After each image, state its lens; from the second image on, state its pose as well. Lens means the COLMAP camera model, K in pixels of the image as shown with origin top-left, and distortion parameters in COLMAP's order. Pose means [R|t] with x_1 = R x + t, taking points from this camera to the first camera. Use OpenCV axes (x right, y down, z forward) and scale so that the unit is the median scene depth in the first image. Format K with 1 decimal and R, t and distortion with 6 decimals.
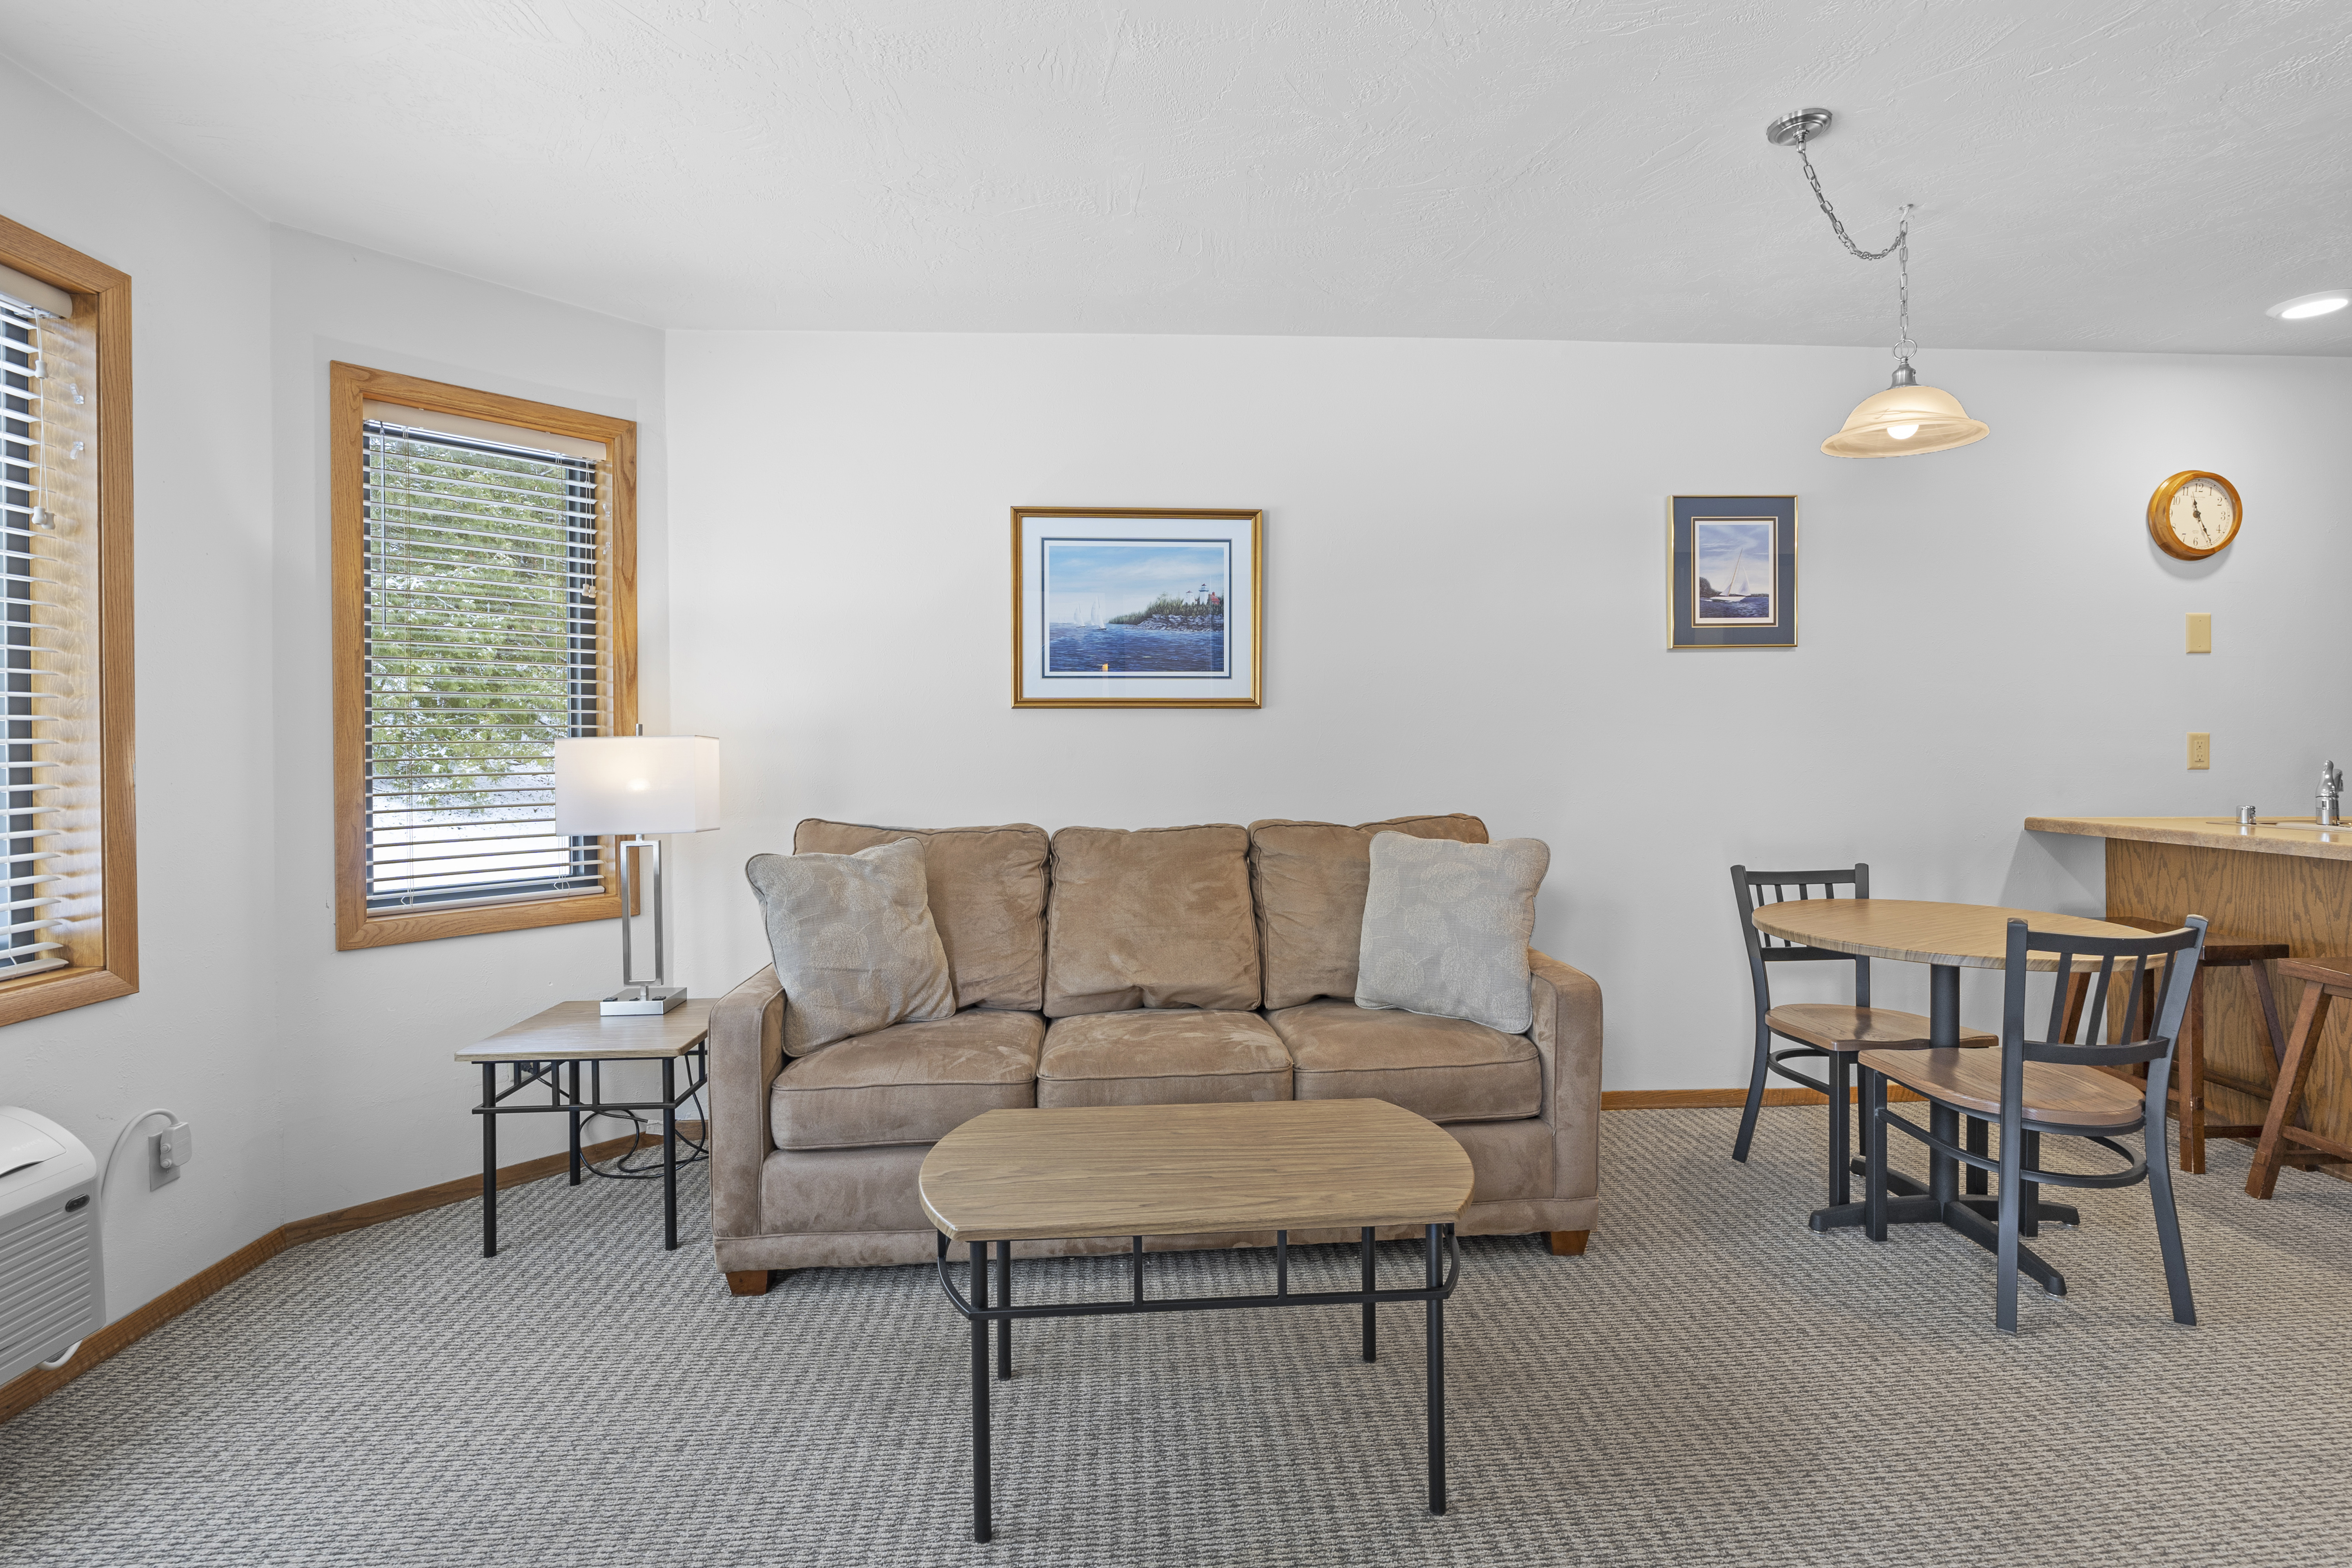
lens RADIAL K [[1085.7, 0, 1170.3], [0, 1085.7, 744.7], [0, 0, 1]] dist [-0.006607, 0.001976]
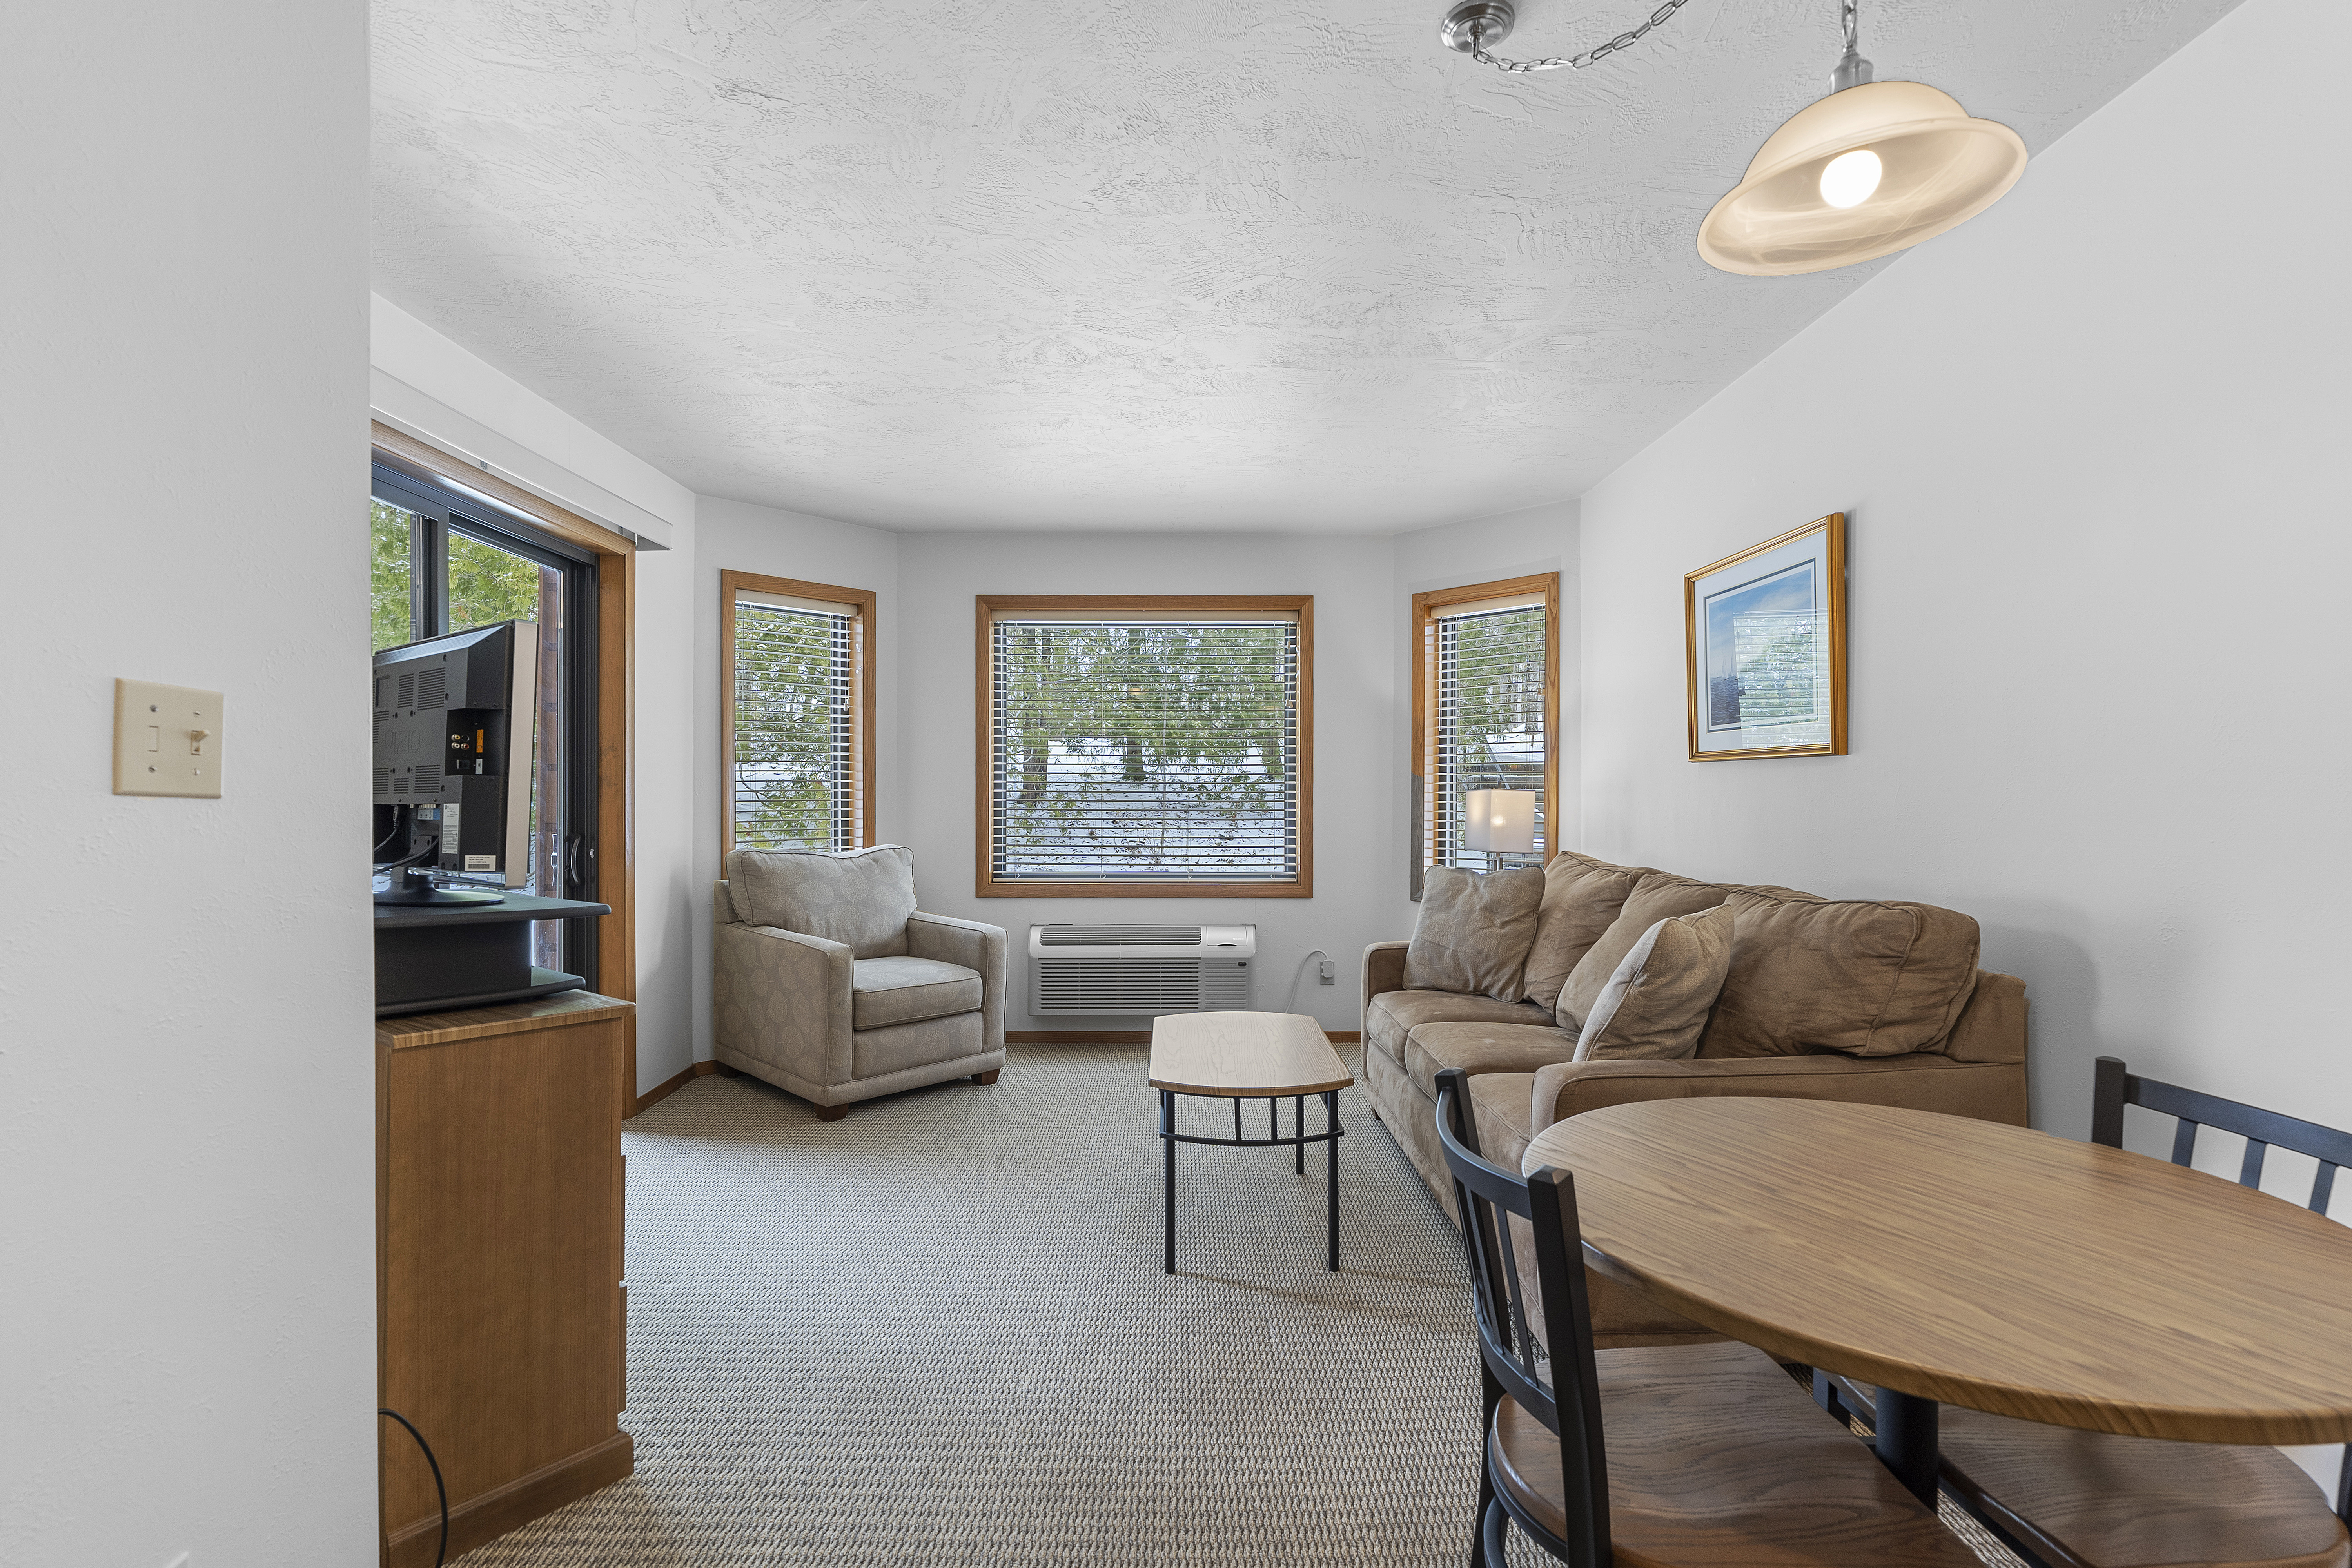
lens RADIAL K [[1085.7, 0, 1174.8], [0, 1085.7, 785.9], [0, 0, 1]] dist [-0.006607, 0.001976]
pose [[-0.057617, -0.002676, -0.998335, 1.035504], [-0.004929, 0.999985, -0.002396, -0.006354], [0.998327, 0.004782, -0.057630, 0.605961]]
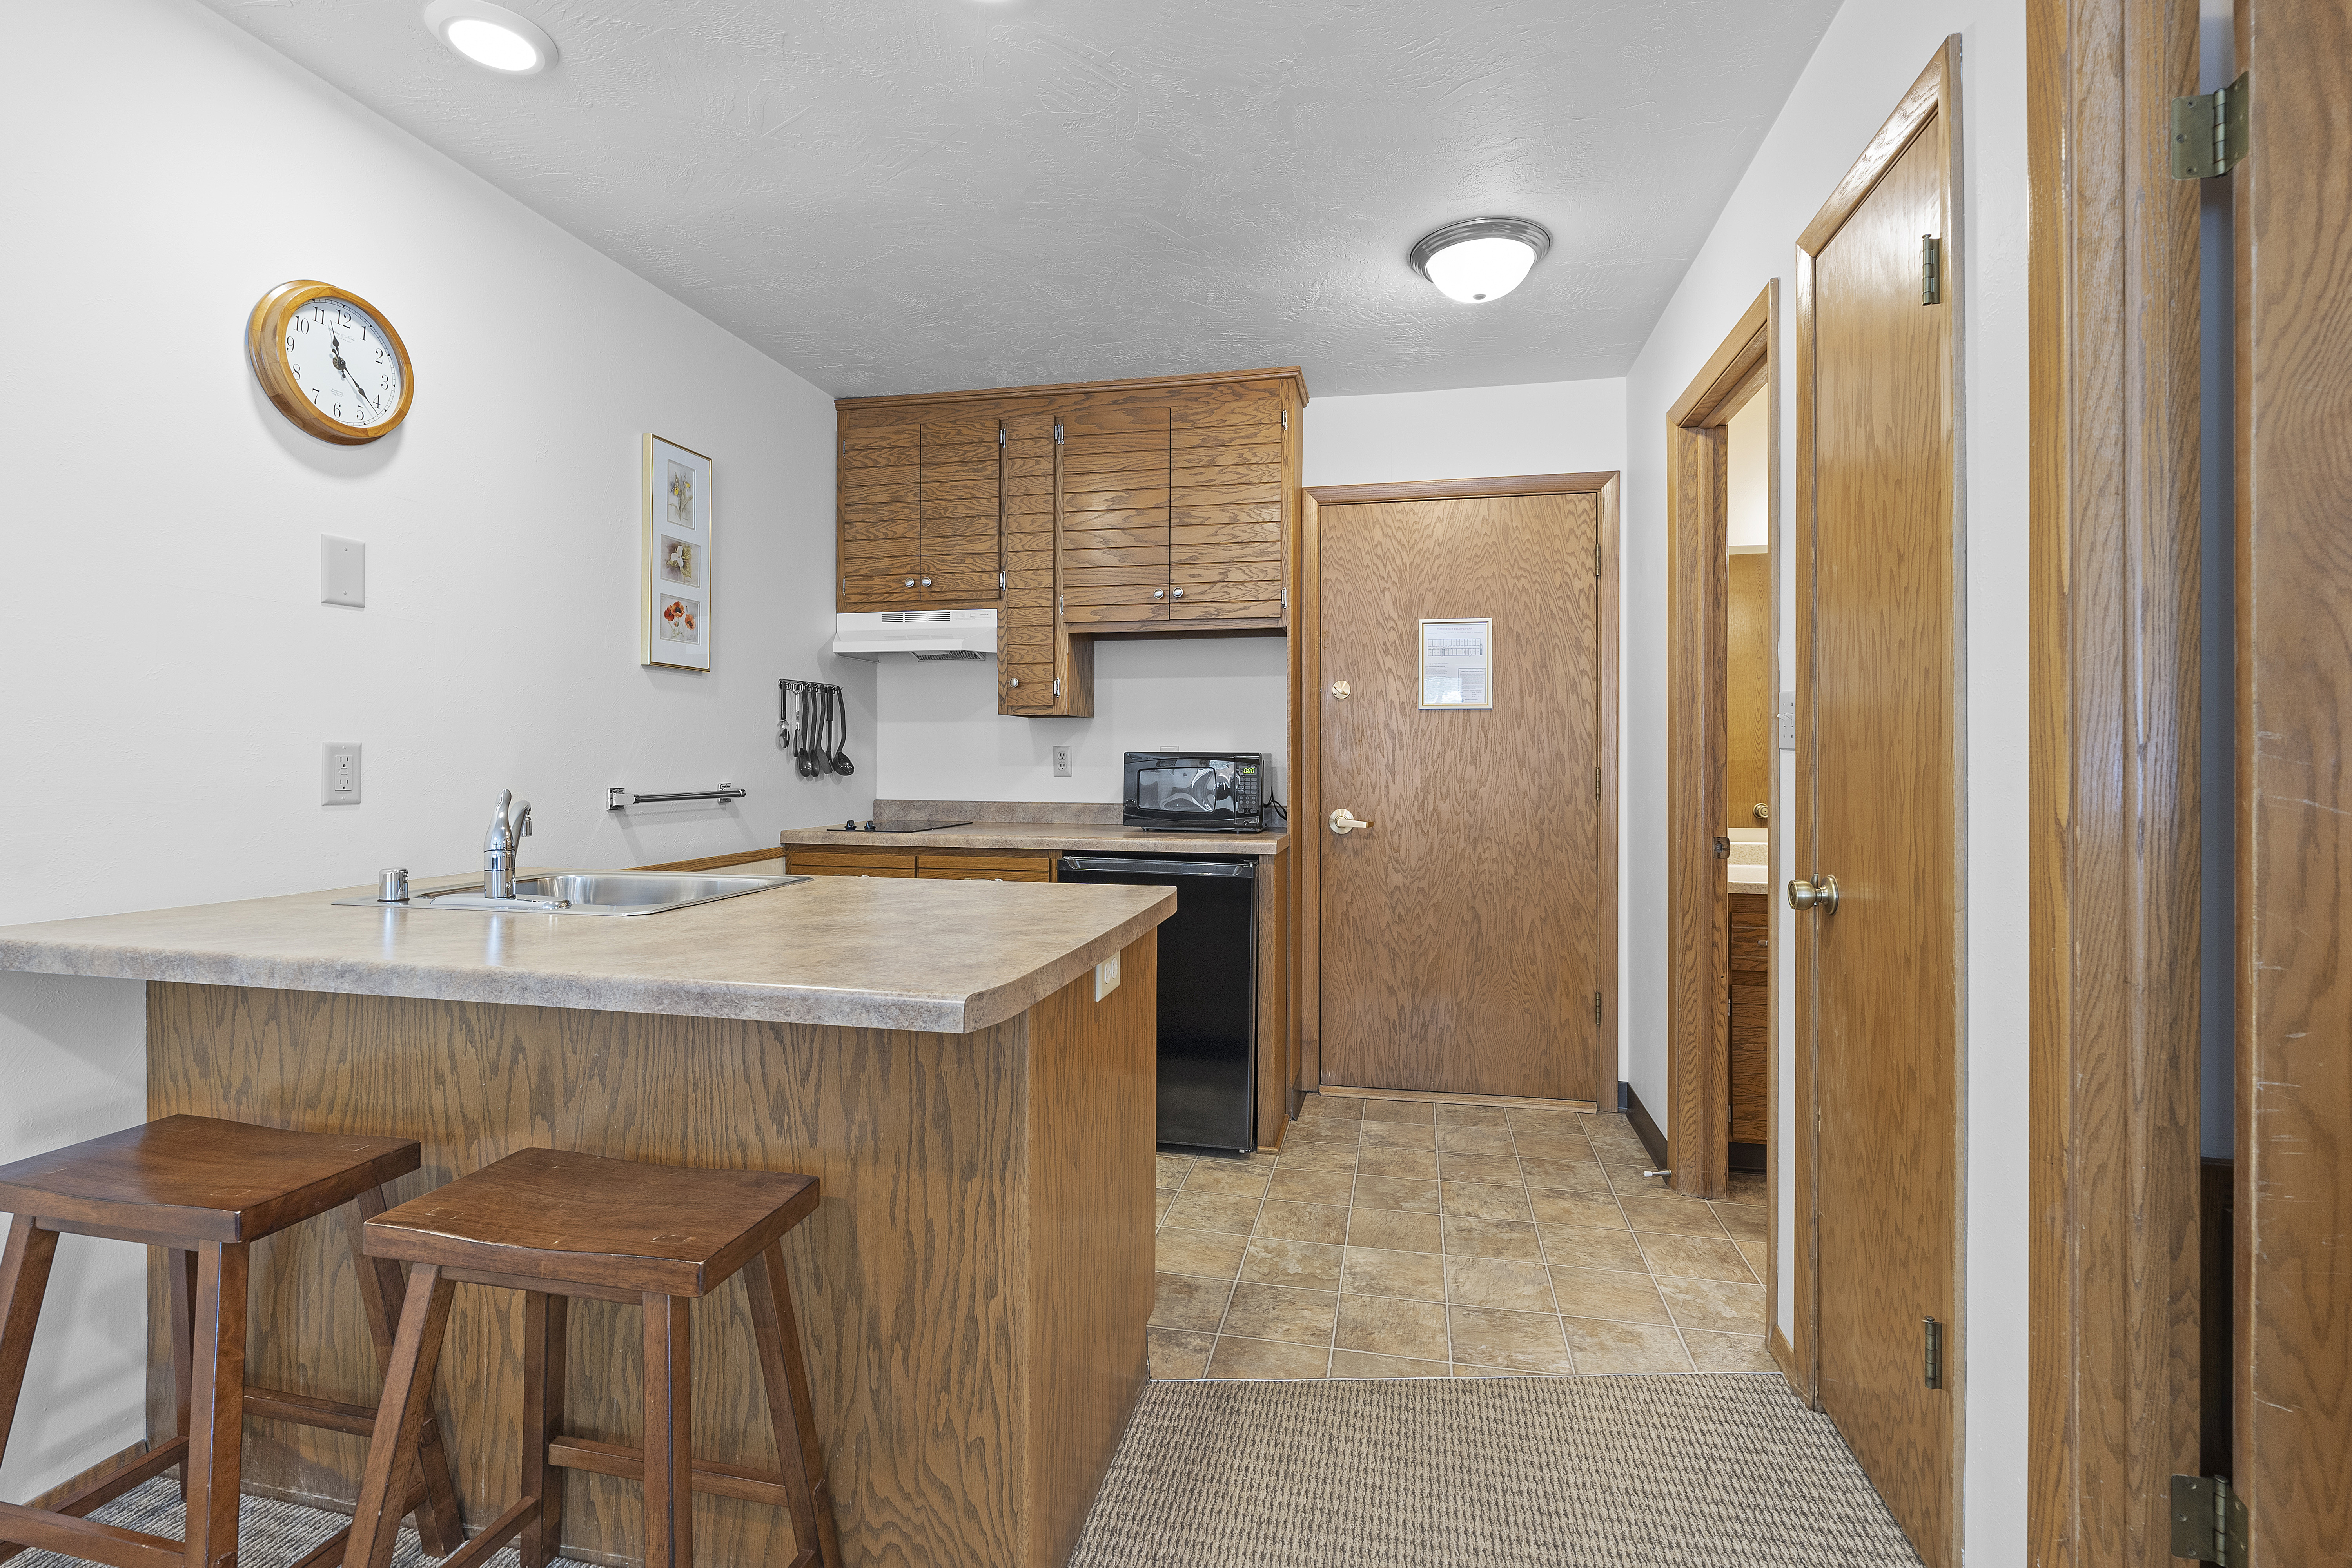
lens RADIAL K [[1085.7, 0, 1182.1], [0, 1085.7, 747.1], [0, 0, 1]] dist [-0.006607, 0.001976]
pose [[0.265903, 0.012004, 0.963925, 0.600440], [-0.001245, 0.999926, -0.012109, -0.002274], [-0.963999, 0.002020, 0.265898, 0.481592]]
